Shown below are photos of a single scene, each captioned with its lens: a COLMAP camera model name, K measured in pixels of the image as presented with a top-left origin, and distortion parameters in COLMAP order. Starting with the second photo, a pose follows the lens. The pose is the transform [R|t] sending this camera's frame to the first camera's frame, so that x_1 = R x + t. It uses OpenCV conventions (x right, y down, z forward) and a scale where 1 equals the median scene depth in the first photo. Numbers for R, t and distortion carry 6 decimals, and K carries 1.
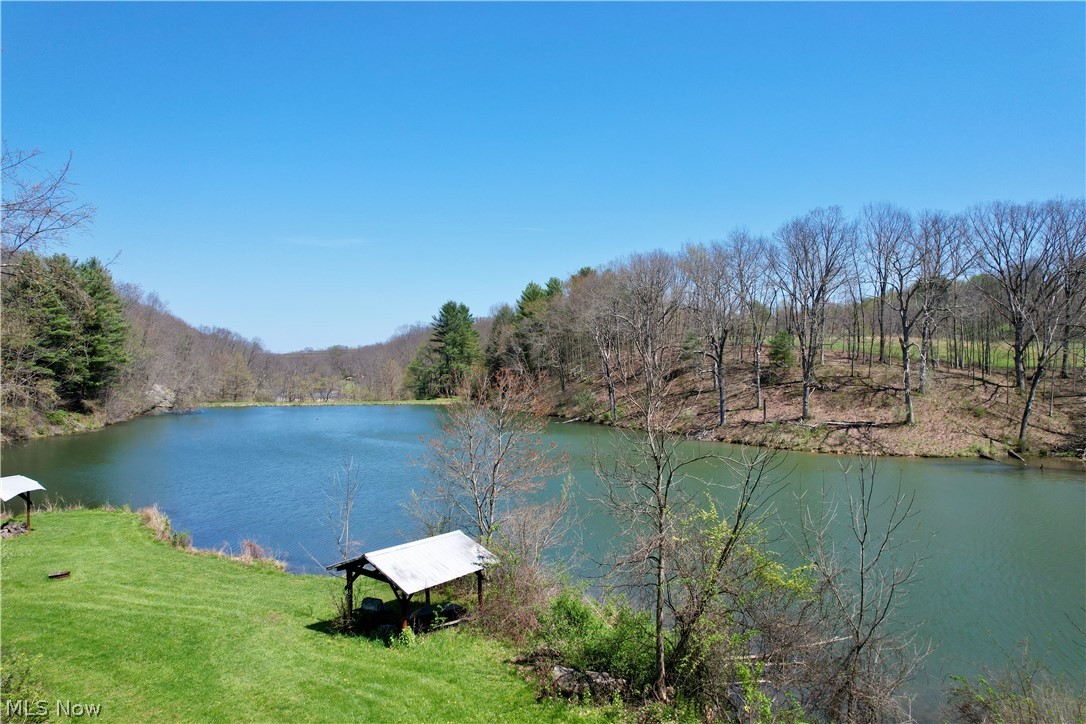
lens RADIAL K [[691.5, 0, 541.9], [0, 691.5, 366.2], [0, 0, 1]] dist [-0.071088, 0.065597]
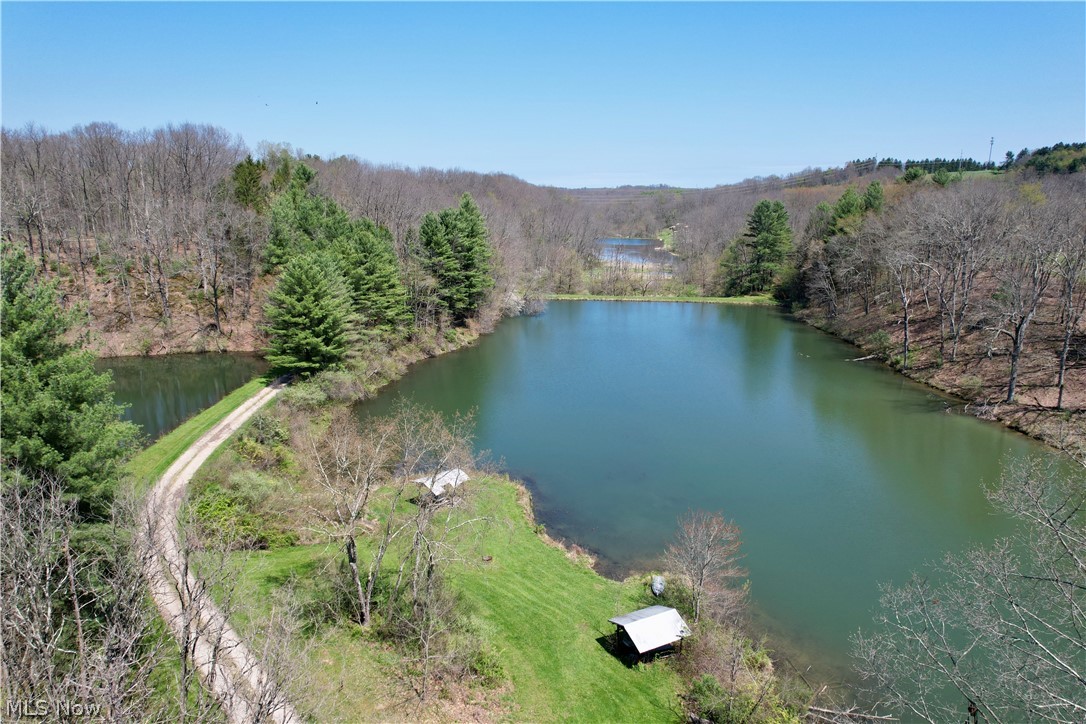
lens RADIAL K [[691.5, 0, 544.6], [0, 691.5, 366.5], [0, 0, 1]] dist [-0.071088, 0.065597]
pose [[0.897090, 0.104988, -0.429194, 0.073427], [0.002786, 0.969997, 0.243100, -0.213771], [0.441840, -0.219278, 0.869882, -0.165261]]
